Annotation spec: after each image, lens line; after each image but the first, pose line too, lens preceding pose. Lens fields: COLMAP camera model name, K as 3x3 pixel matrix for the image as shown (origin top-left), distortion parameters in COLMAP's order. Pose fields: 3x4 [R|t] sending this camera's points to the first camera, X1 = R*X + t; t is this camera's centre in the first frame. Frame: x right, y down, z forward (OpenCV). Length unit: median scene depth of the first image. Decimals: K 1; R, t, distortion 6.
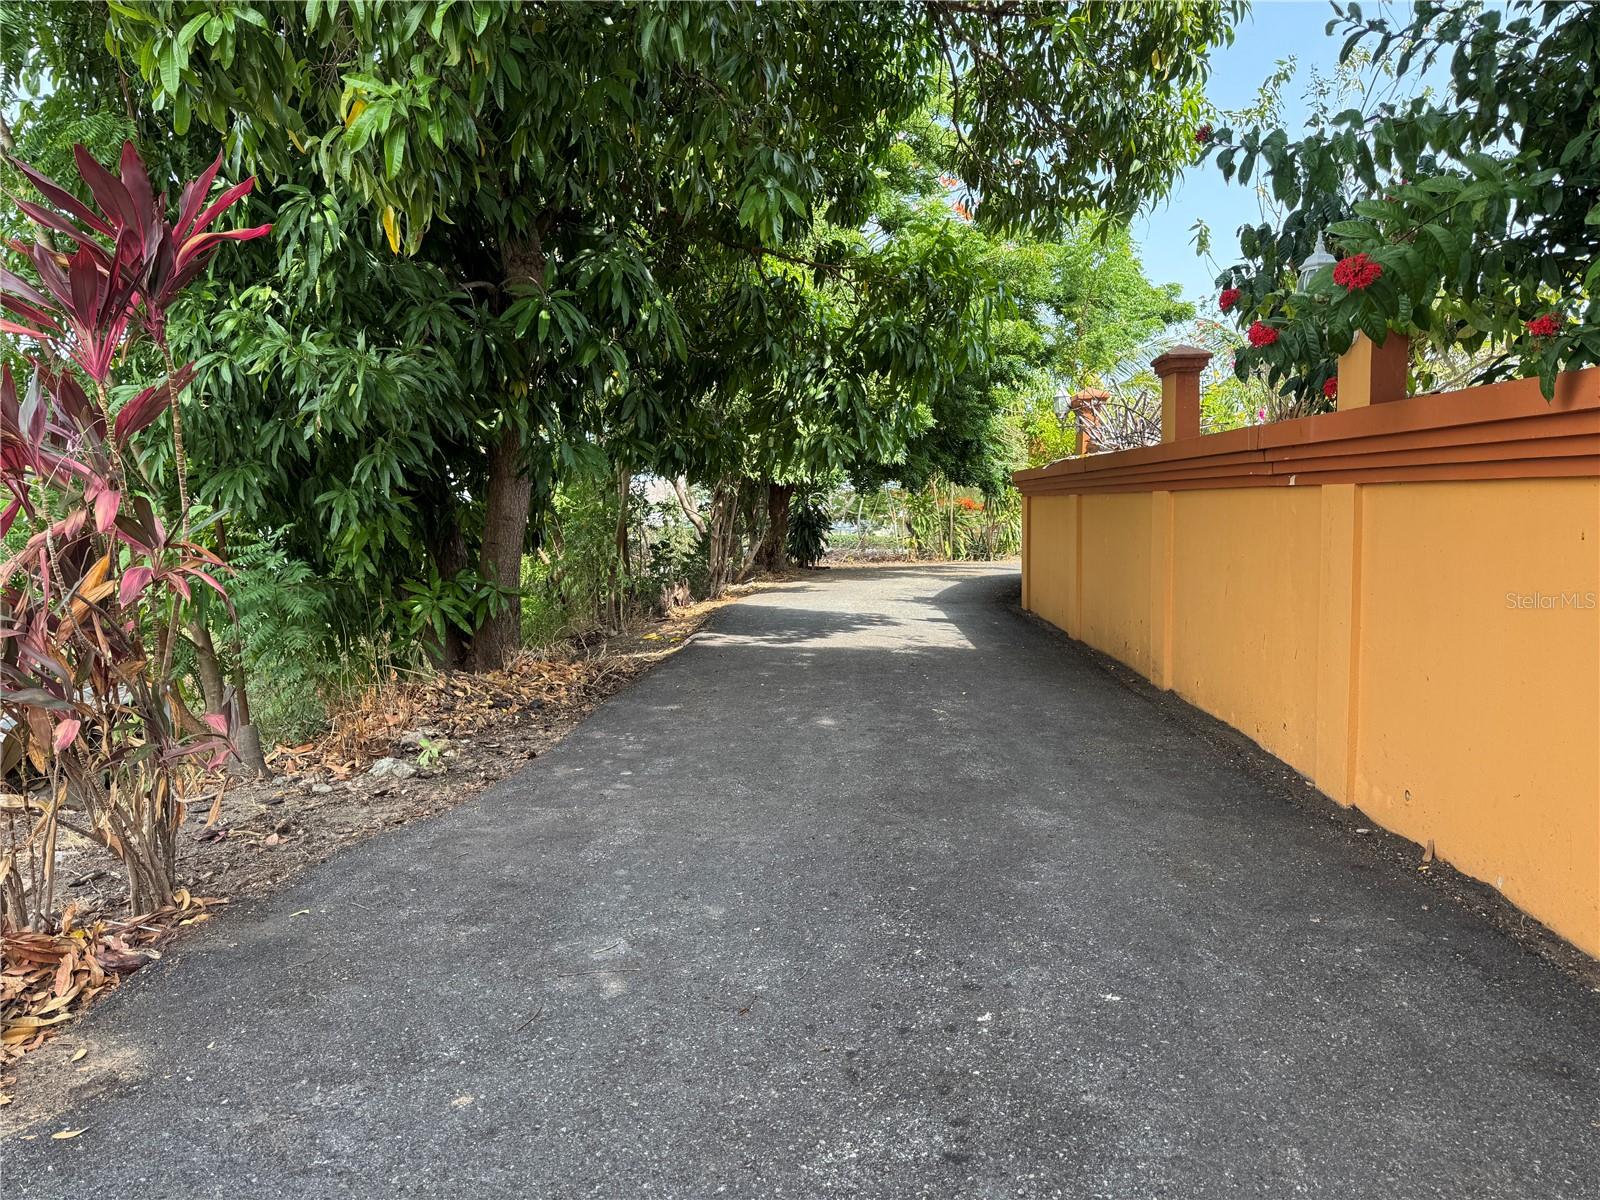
lens RADIAL K [[1119.5, 0, 798.7], [0, 1119.5, 590.9], [0, 0, 1]] dist [0.062711, -0.079312]
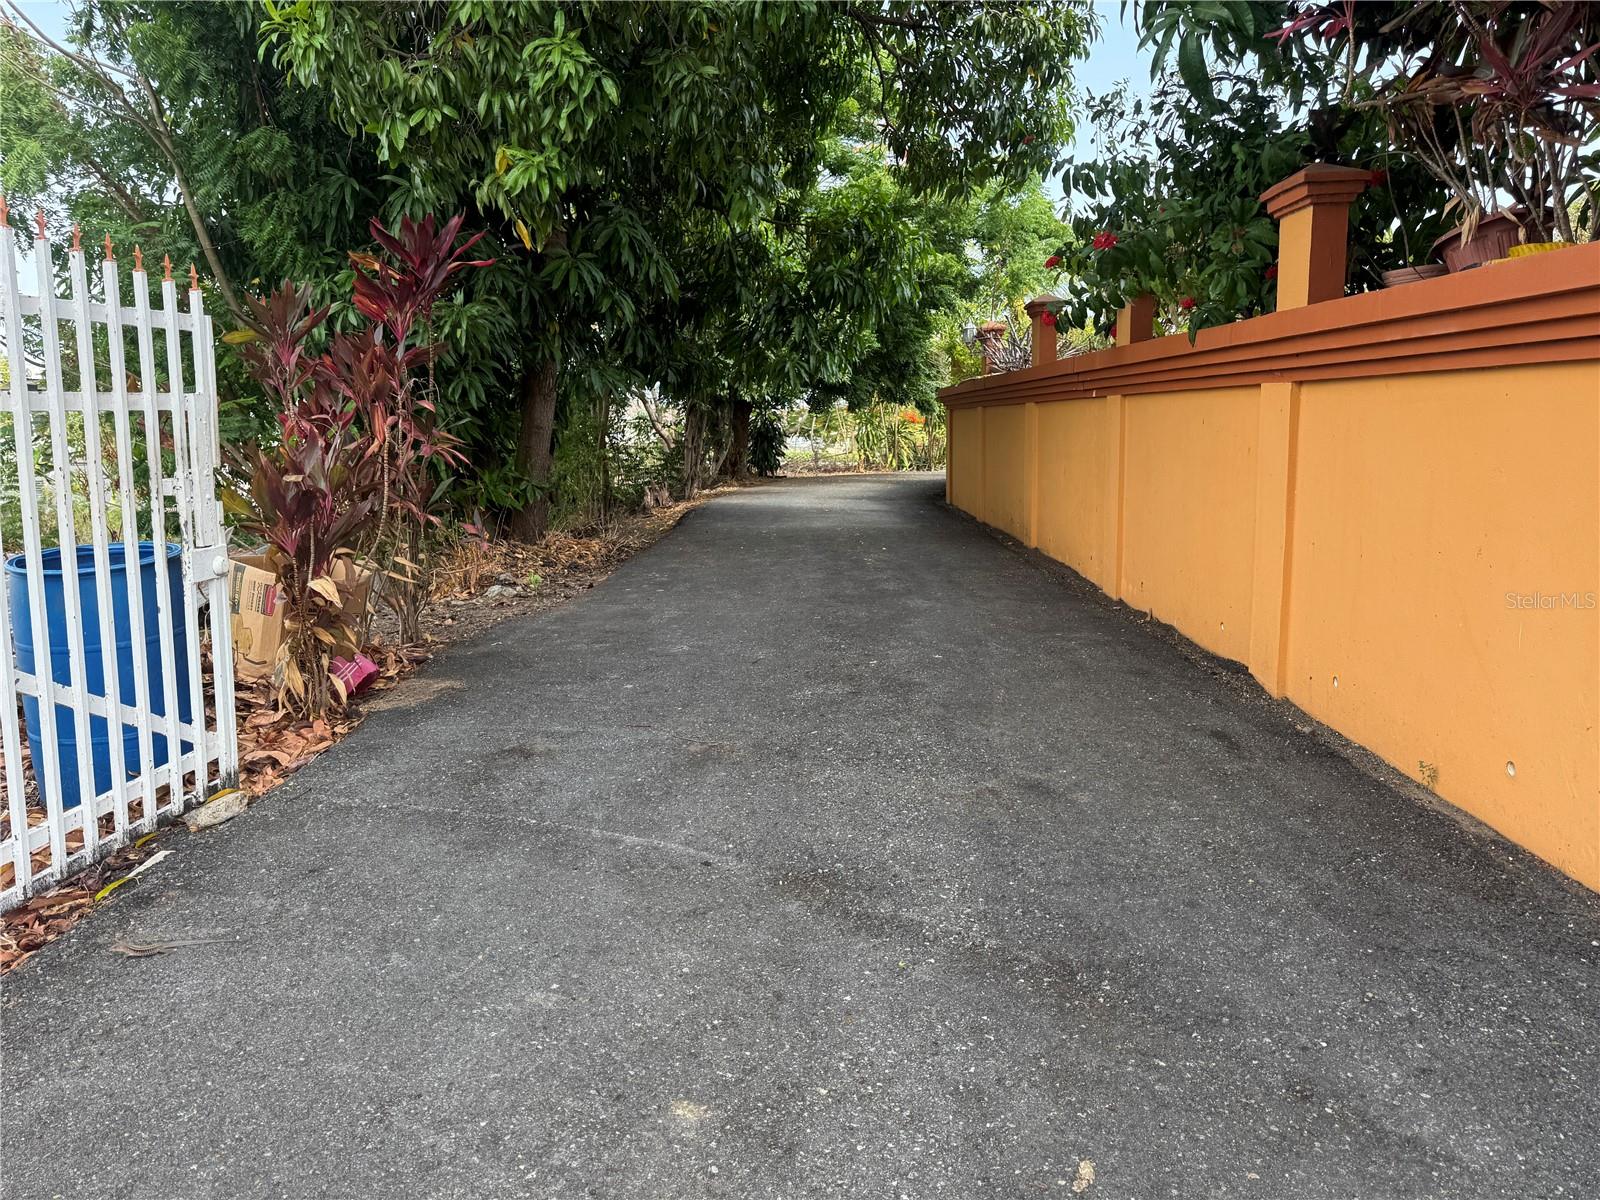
lens RADIAL K [[1119.5, 0, 797.5], [0, 1119.5, 606.7], [0, 0, 1]] dist [0.062711, -0.079312]
pose [[0.999148, -0.013406, 0.039034, -0.014249], [0.010060, 0.996355, 0.084705, 0.030866], [-0.040027, -0.084240, 0.995641, -0.286187]]
